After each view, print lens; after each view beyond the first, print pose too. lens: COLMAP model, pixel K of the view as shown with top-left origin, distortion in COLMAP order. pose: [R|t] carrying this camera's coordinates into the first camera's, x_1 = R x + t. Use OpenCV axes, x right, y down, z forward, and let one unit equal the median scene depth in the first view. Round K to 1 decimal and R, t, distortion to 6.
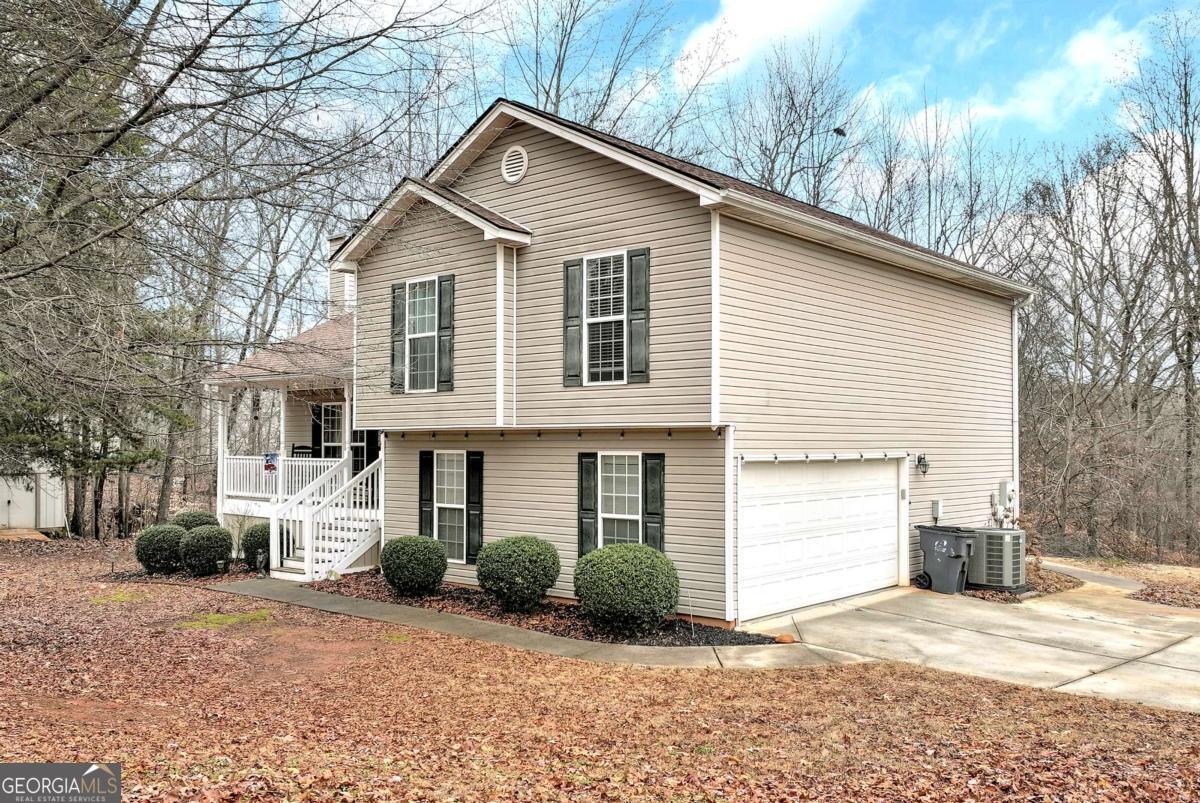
lens RADIAL K [[1047.0, 0, 592.9], [0, 1047.0, 406.1], [0, 0, 1]] dist [-0.003332, 0.002574]
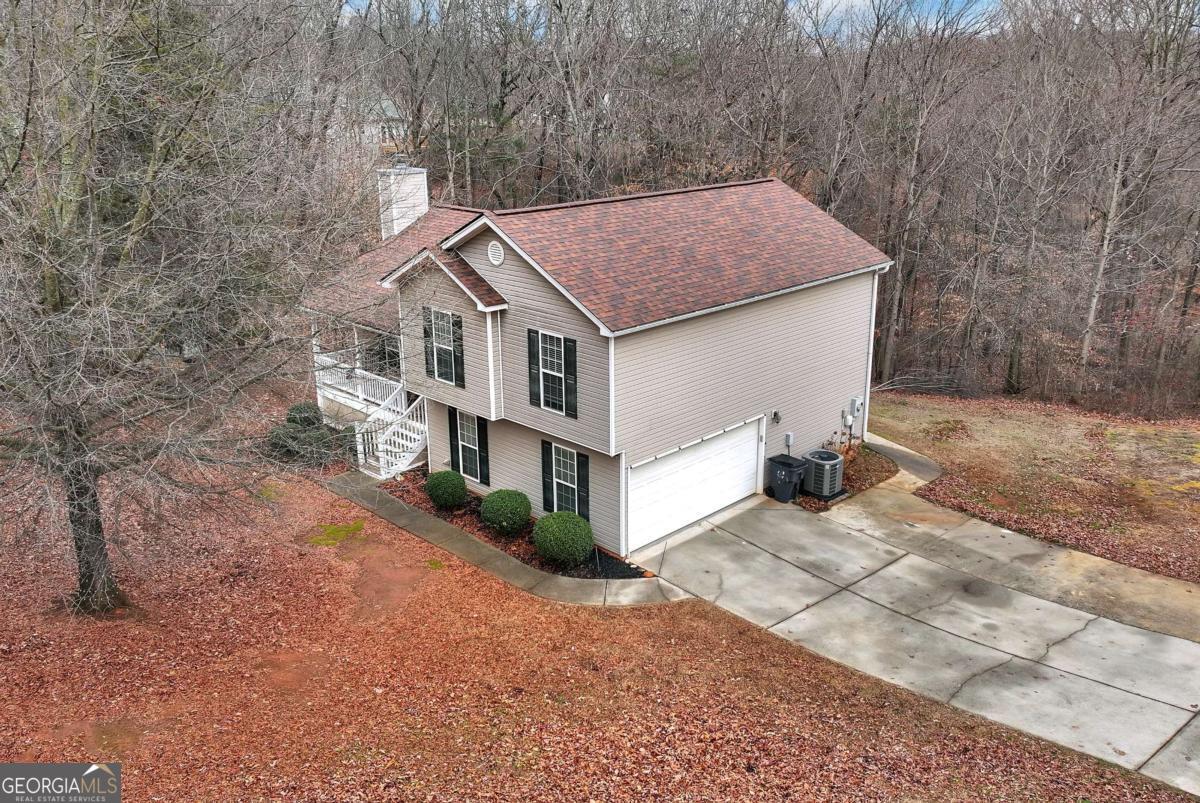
lens RADIAL K [[1011.4, 0, 600.0], [0, 1011.4, 401.5], [0, 0, 1]] dist [0.004456, 0.000825]
pose [[0.998413, 0.006485, -0.055941, 0.152360], [0.012429, 0.943476, 0.331208, -0.491554], [0.054927, -0.331377, 0.941898, -0.418343]]
